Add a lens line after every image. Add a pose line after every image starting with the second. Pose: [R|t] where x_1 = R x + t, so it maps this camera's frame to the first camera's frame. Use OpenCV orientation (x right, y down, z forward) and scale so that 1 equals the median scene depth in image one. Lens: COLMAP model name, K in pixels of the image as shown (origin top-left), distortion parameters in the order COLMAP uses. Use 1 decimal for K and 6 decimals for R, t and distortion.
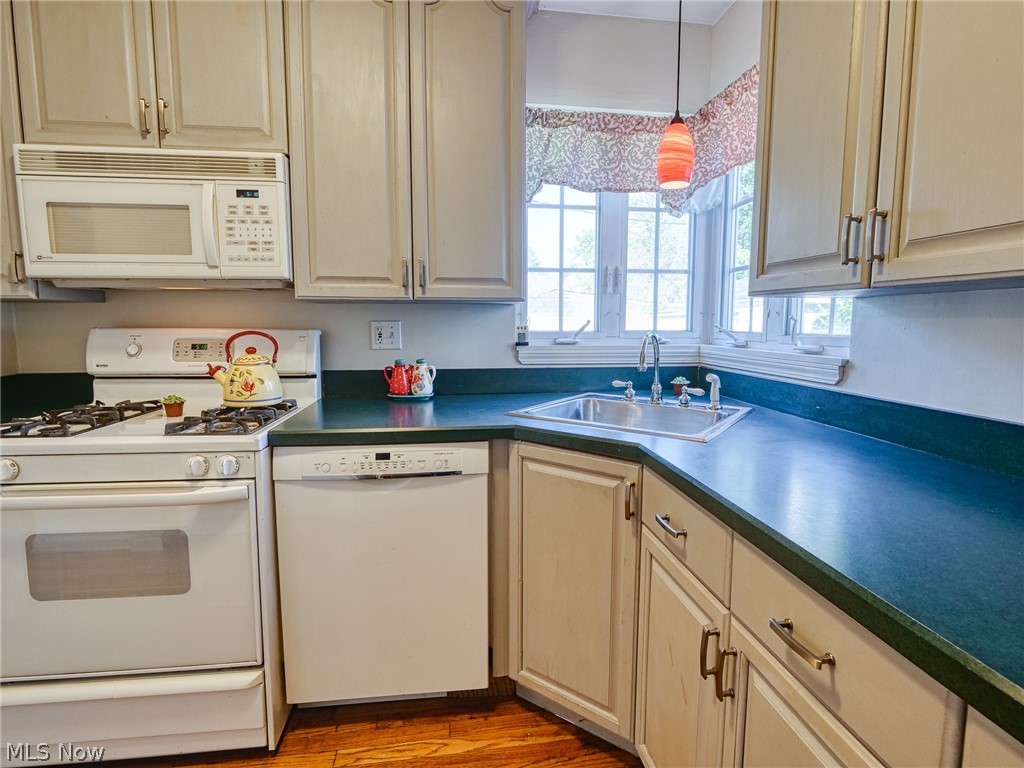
lens RADIAL K [[492.5, 0, 518.6], [0, 492.5, 372.4], [0, 0, 1]] dist [-0.013388, 0.000412]
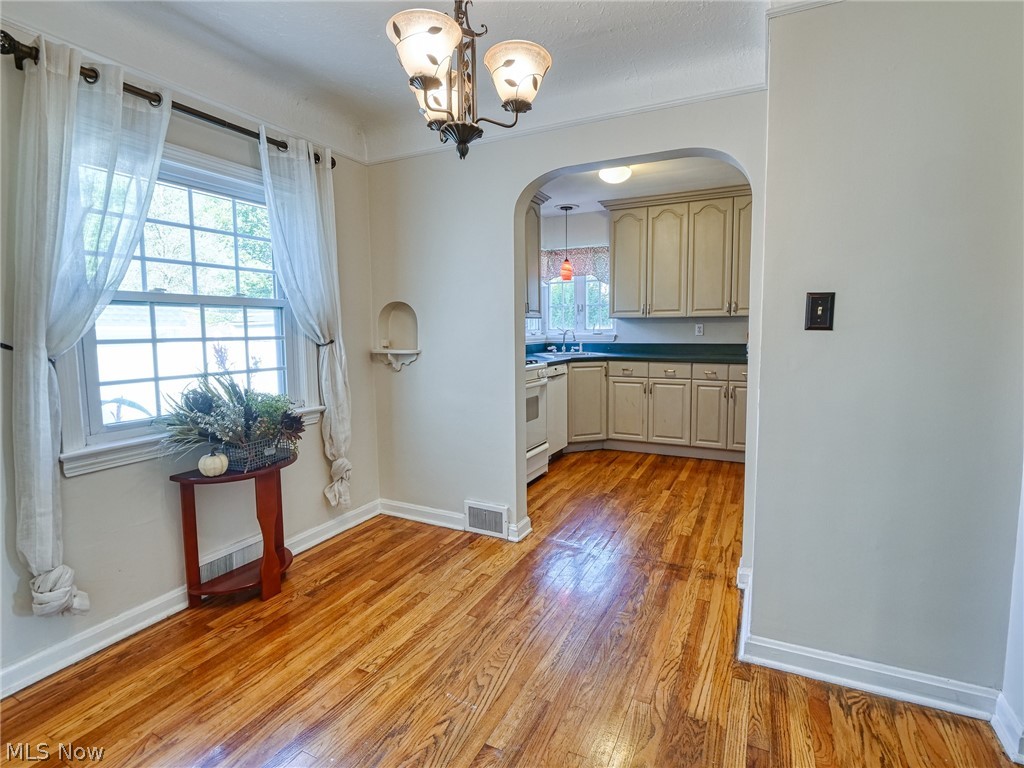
lens RADIAL K [[492.5, 0, 518.6], [0, 492.5, 372.4], [0, 0, 1]] dist [-0.013388, 0.000412]
pose [[0.578253, -0.084317, 0.811489, -2.657954], [0.098625, 0.994575, 0.033061, 0.058494], [-0.809874, 0.060915, 0.583432, -0.563640]]
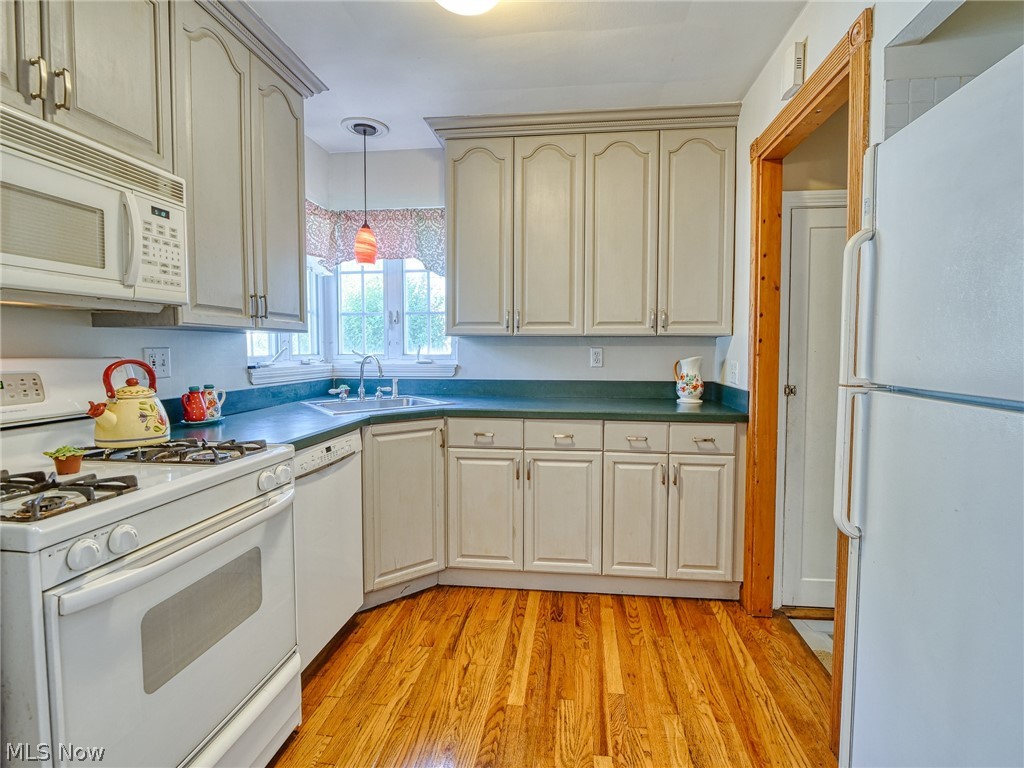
lens RADIAL K [[492.5, 0, 518.6], [0, 492.5, 372.4], [0, 0, 1]] dist [-0.013388, 0.000412]
pose [[0.267399, -0.050192, 0.962278, -1.271369], [0.099655, 0.994728, 0.024193, -0.015461], [-0.958419, 0.089426, 0.270991, 0.116876]]
